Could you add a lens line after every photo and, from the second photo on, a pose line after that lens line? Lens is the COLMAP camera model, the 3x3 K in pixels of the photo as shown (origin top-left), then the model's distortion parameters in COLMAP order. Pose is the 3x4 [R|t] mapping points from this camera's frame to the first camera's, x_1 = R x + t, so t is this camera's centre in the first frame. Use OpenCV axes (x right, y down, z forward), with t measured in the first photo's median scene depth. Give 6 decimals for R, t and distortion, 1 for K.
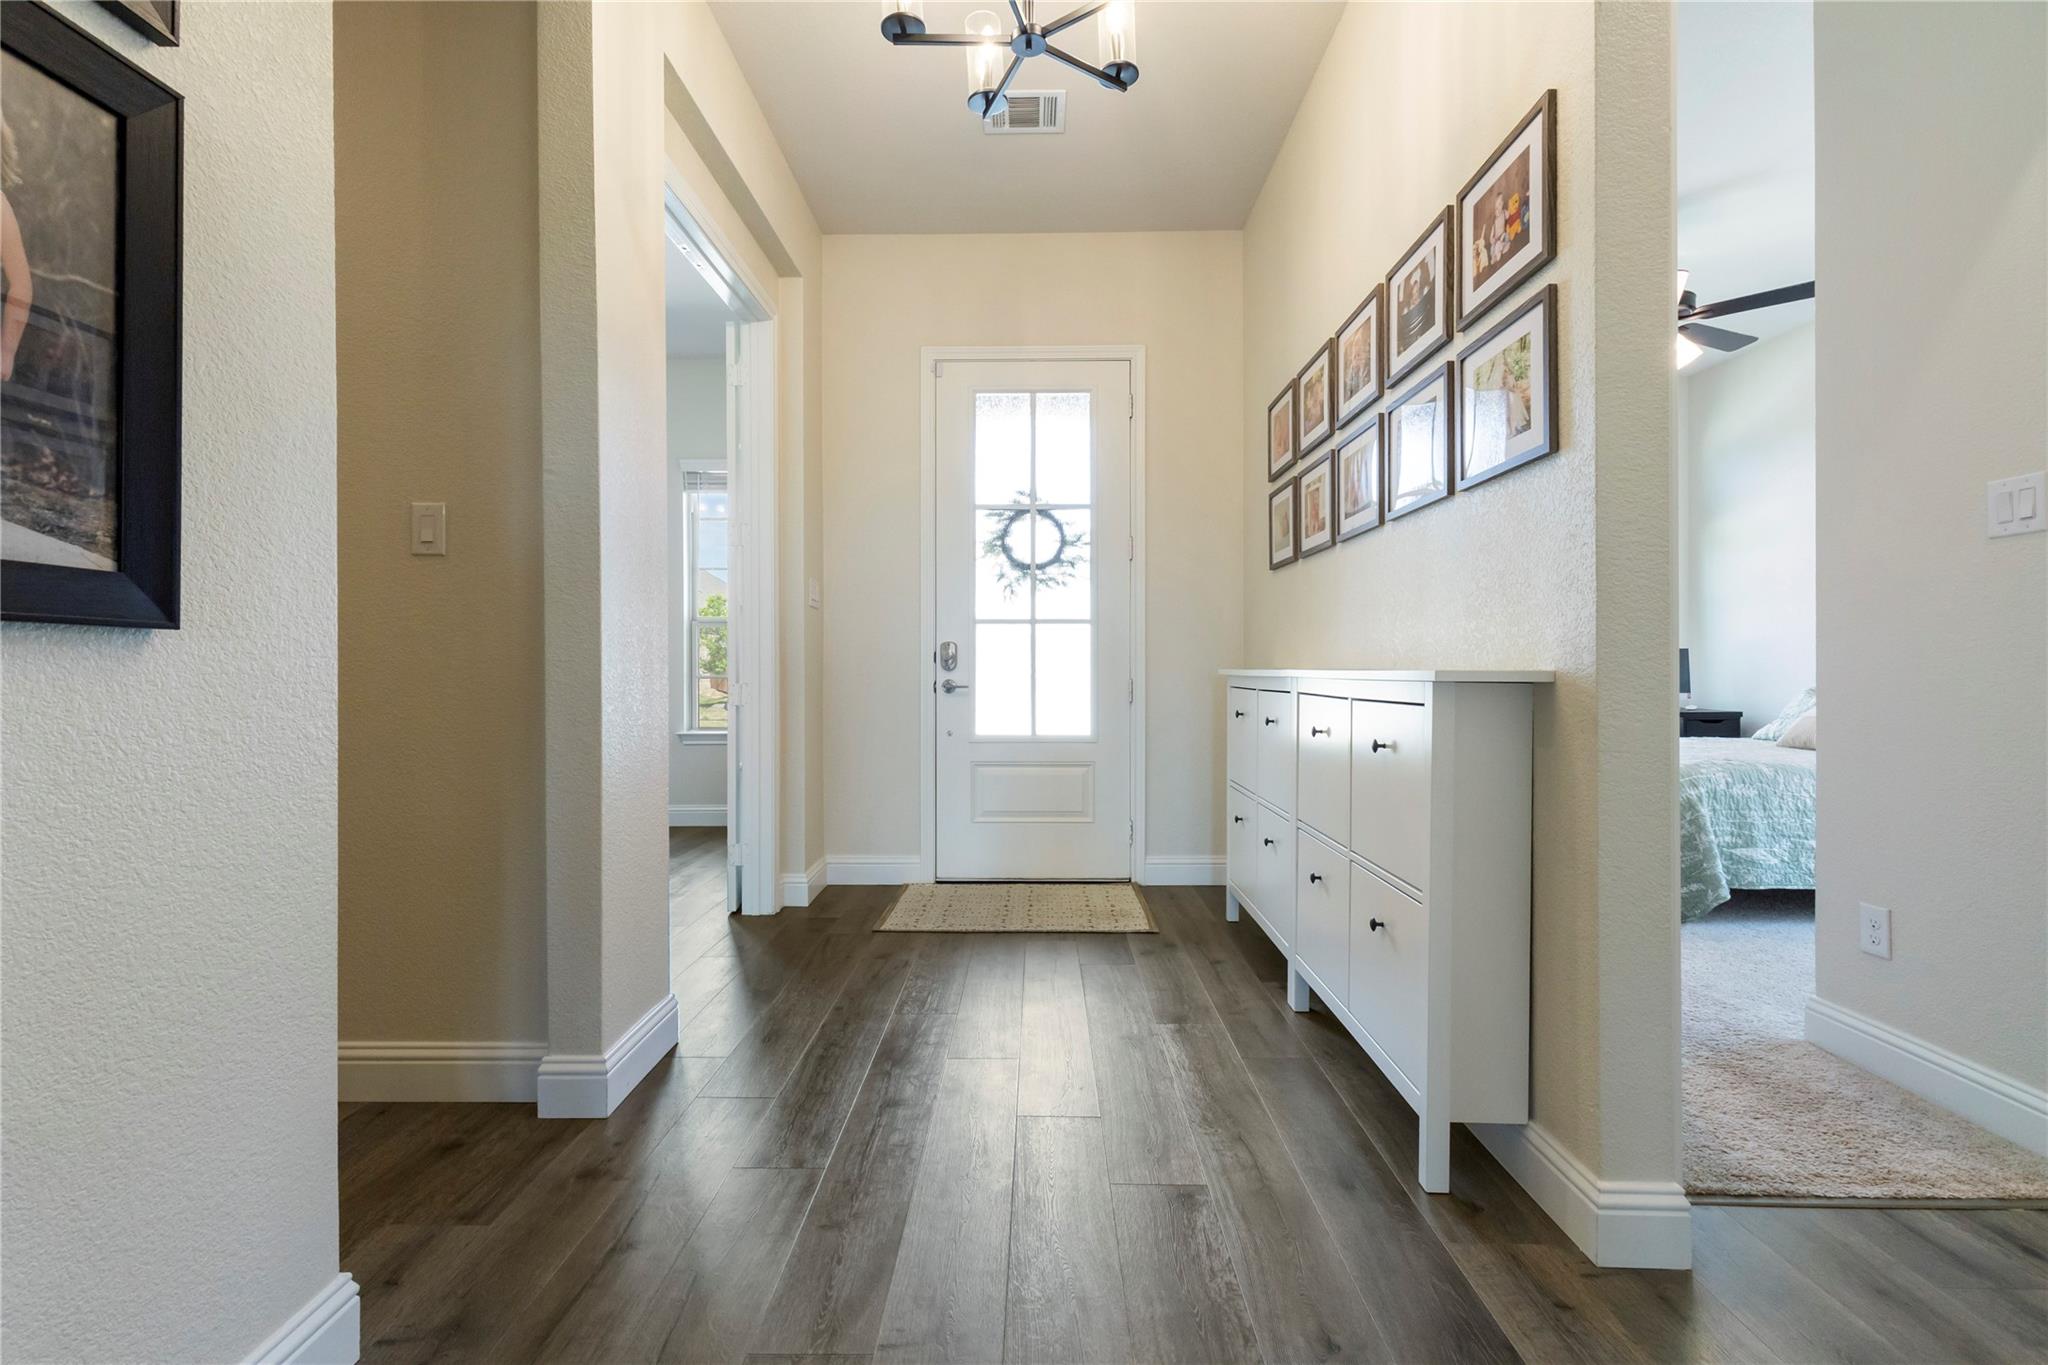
lens RADIAL K [[944.6, 0, 1022.9], [0, 944.6, 671.7], [0, 0, 1]] dist [-0.000365, 0.000044]
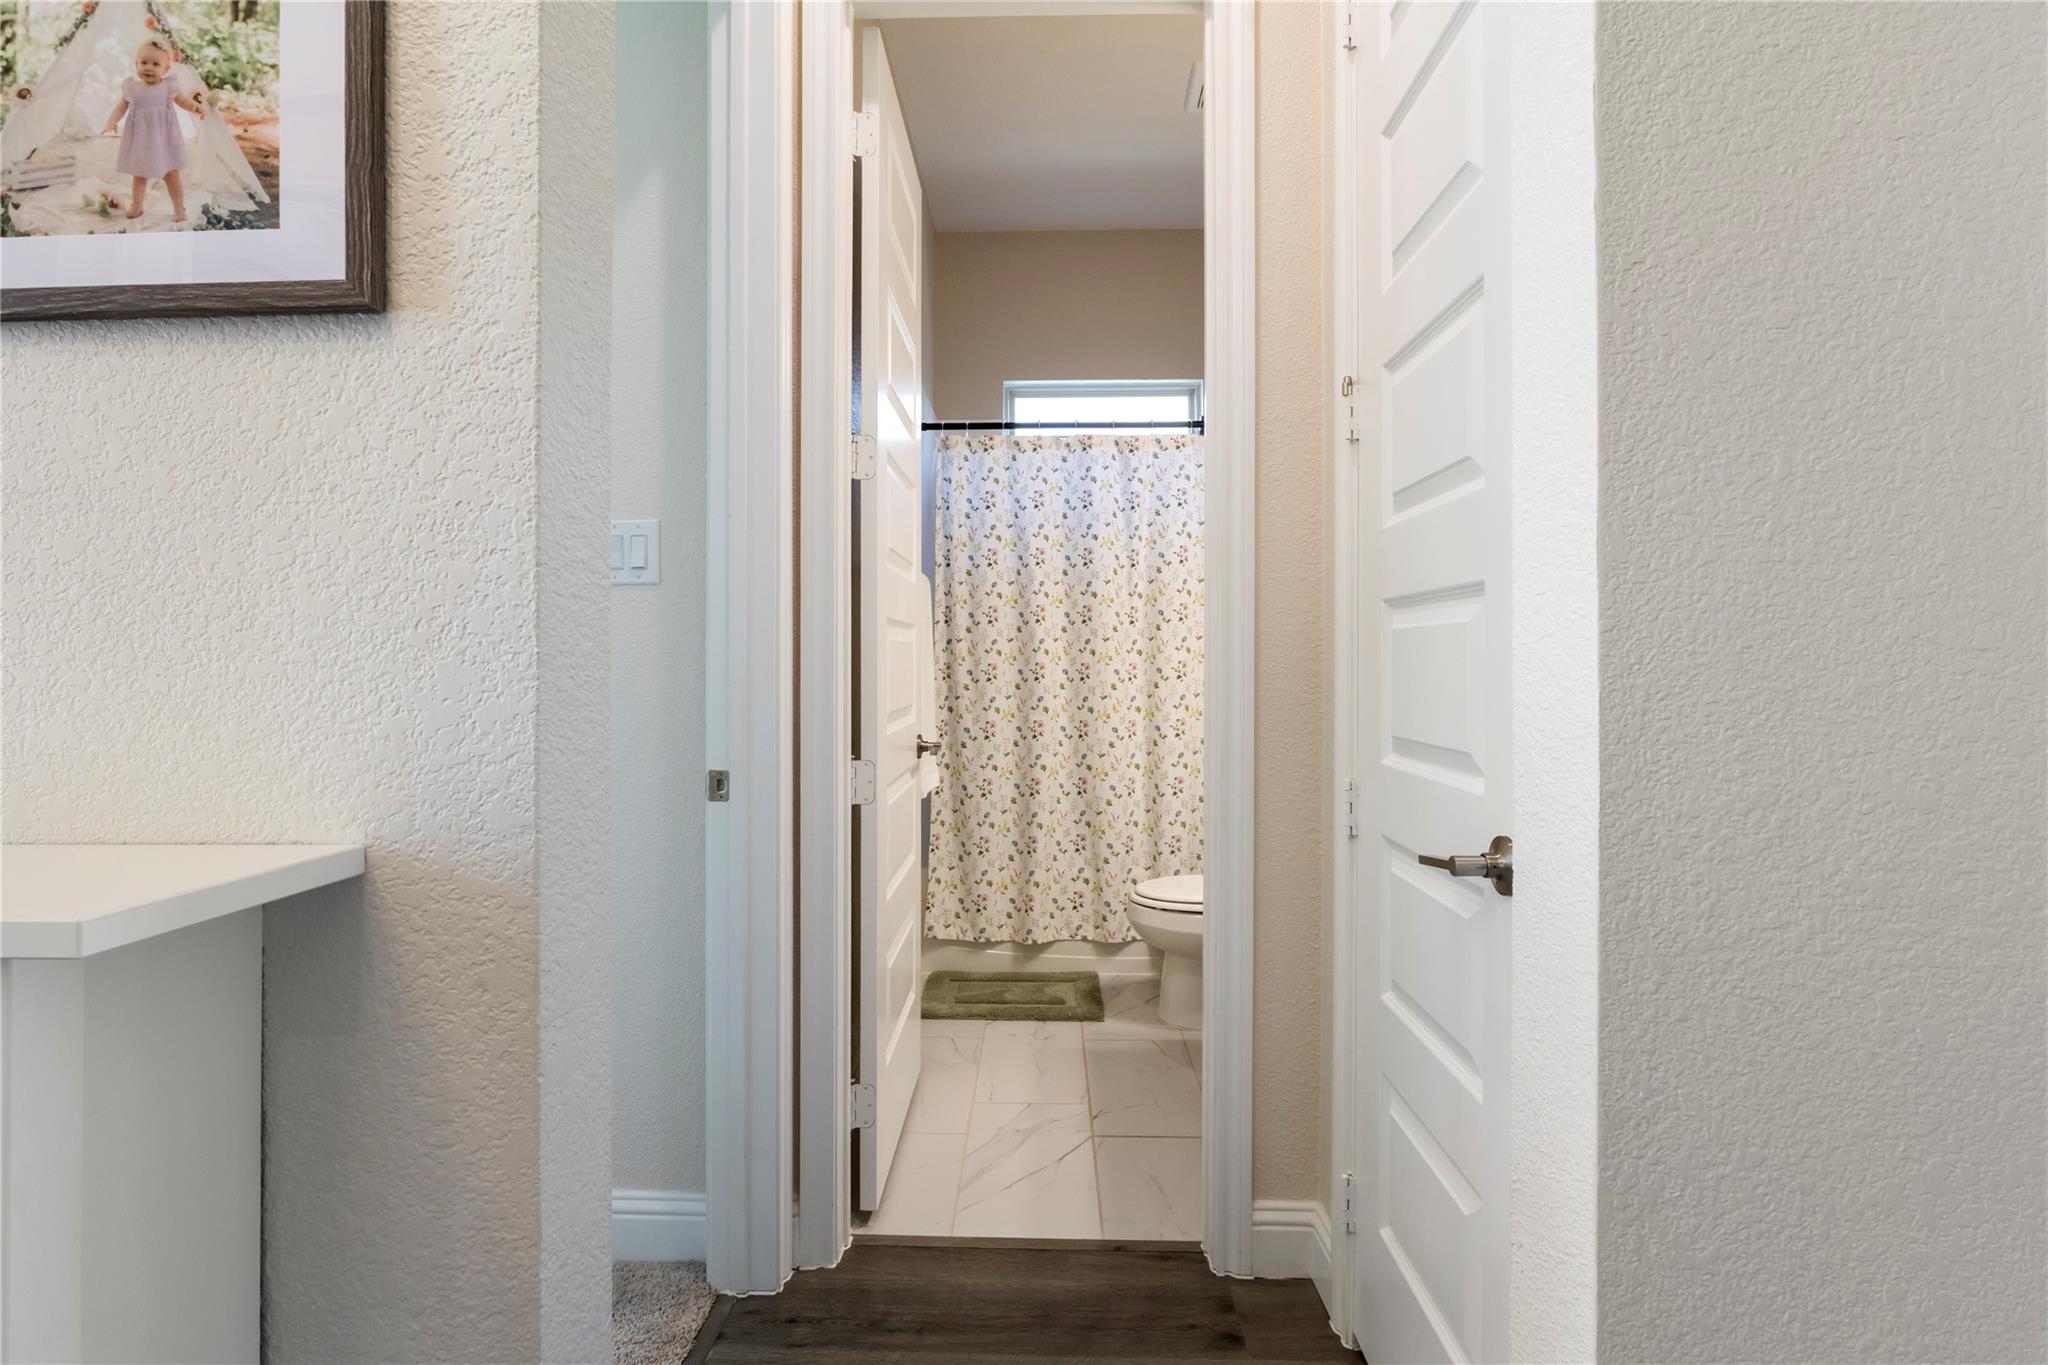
lens RADIAL K [[1050.5, 0, 1018.0], [0, 1050.5, 669.8], [0, 0, 1]] dist [-0.006216, -0.000804]
pose [[0.024148, -0.001023, 0.999708, 0.114281], [0.004370, 0.999990, 0.000918, -0.074598], [-0.999699, 0.004346, 0.024153, 0.691251]]
